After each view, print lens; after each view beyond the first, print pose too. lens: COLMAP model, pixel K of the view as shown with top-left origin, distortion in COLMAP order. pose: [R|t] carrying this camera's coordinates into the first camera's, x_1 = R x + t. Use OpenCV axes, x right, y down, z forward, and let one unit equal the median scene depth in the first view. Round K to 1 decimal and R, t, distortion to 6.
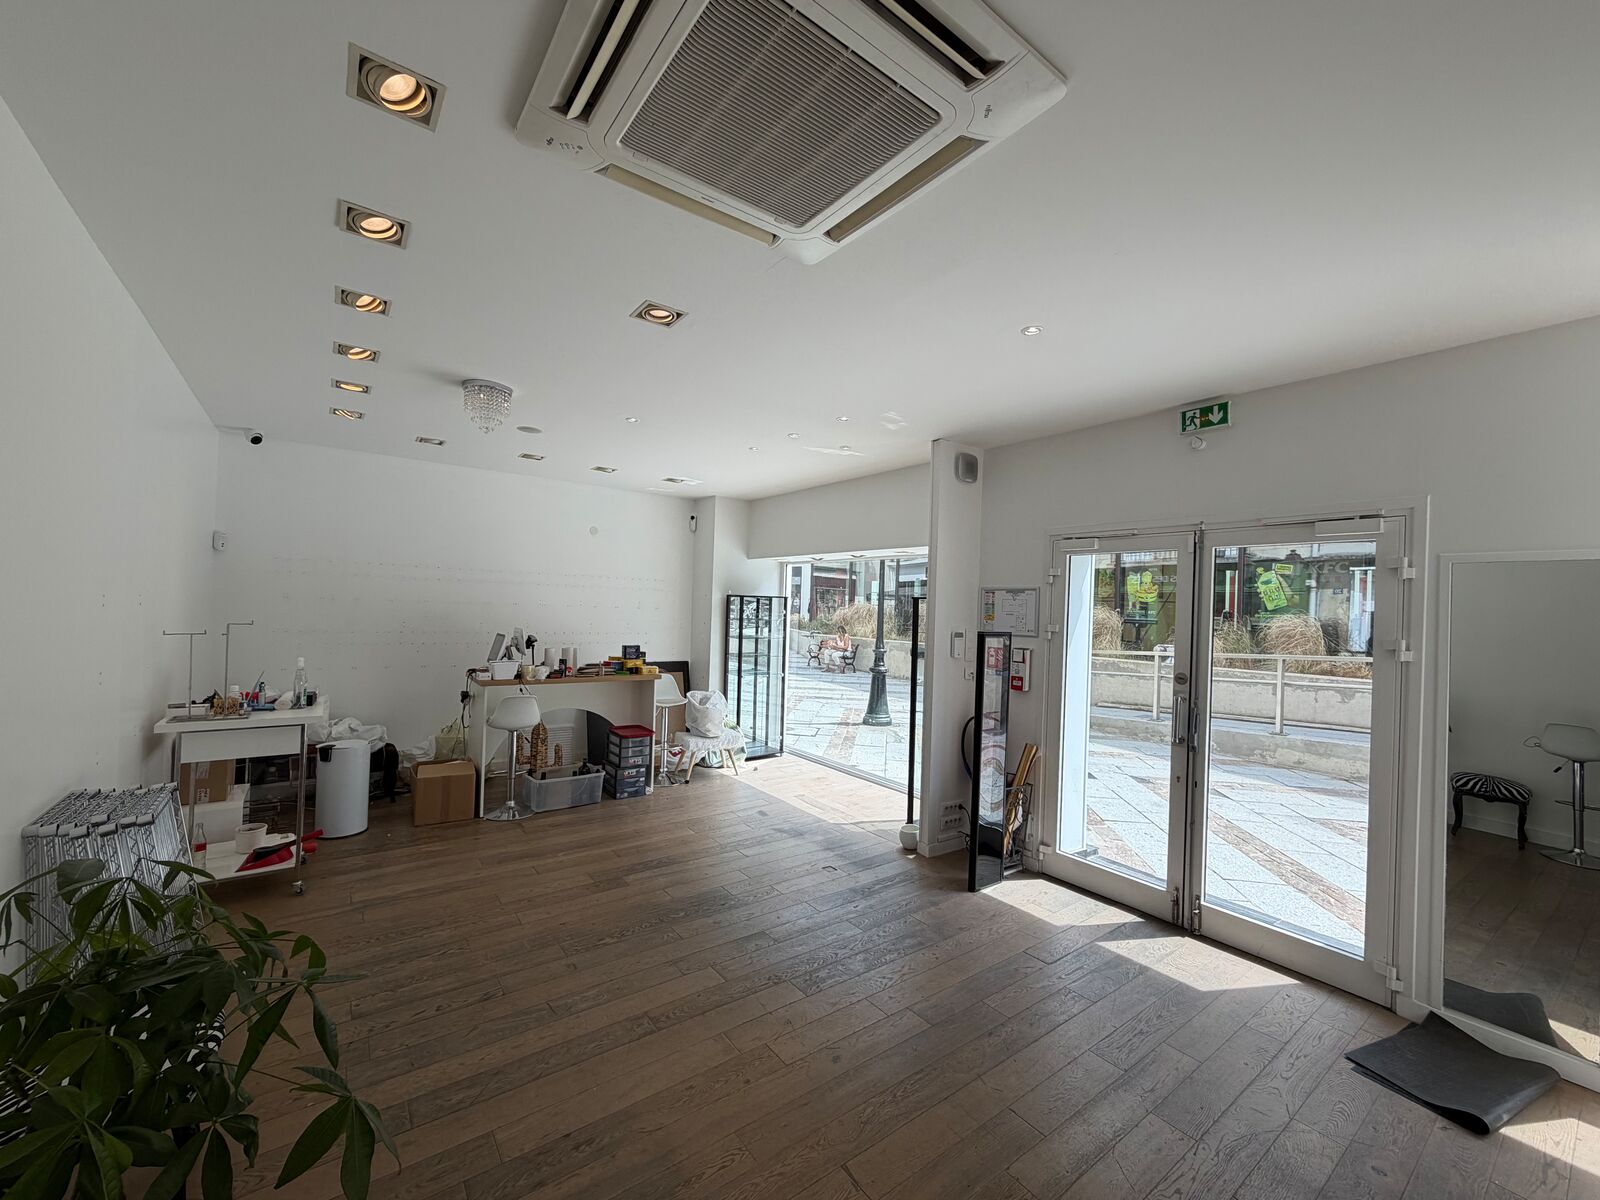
lens RADIAL K [[639.5, 0, 798.0], [0, 639.5, 602.0], [0, 0, 1]] dist [0.001703, 0.000115]
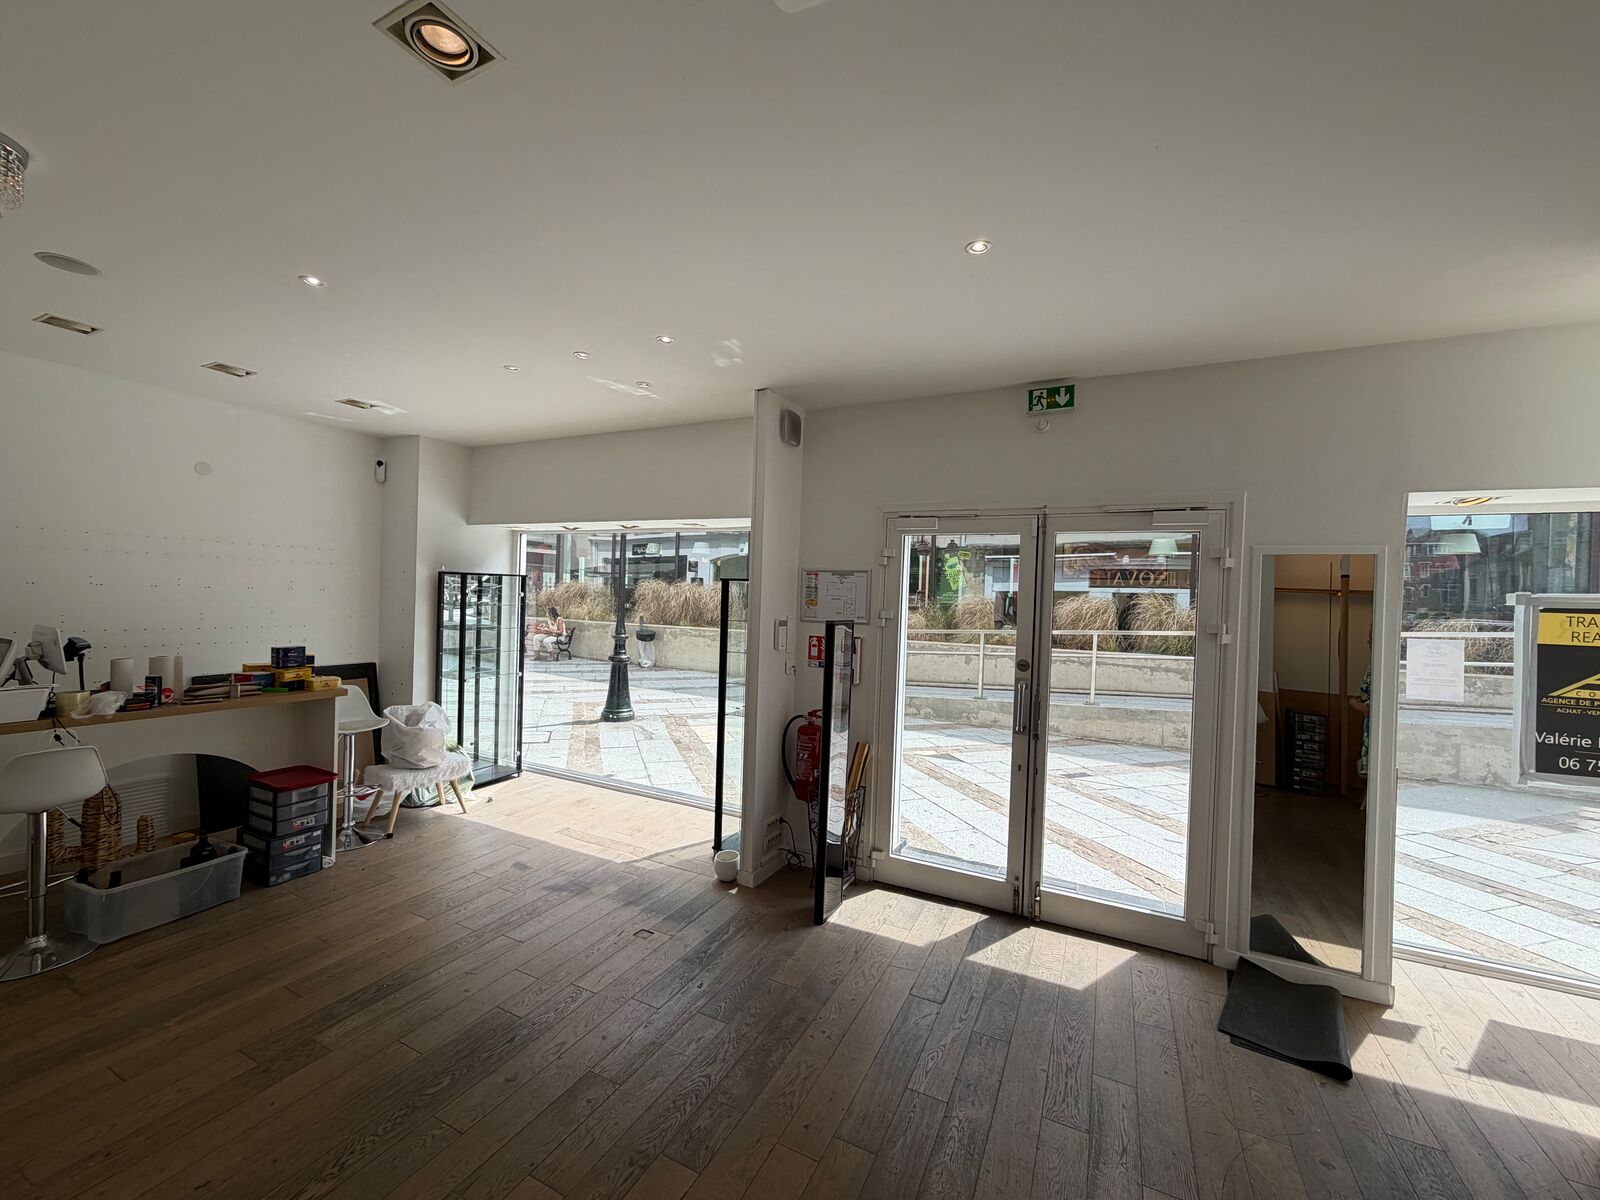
lens RADIAL K [[639.5, 0, 800.7], [0, 639.5, 602.3], [0, 0, 1]] dist [0.001703, 0.000115]
pose [[0.890542, -0.008399, 0.454824, -0.117432], [-0.007596, 0.999416, 0.033329, -0.005293], [-0.454838, -0.033135, 0.889958, 0.227120]]
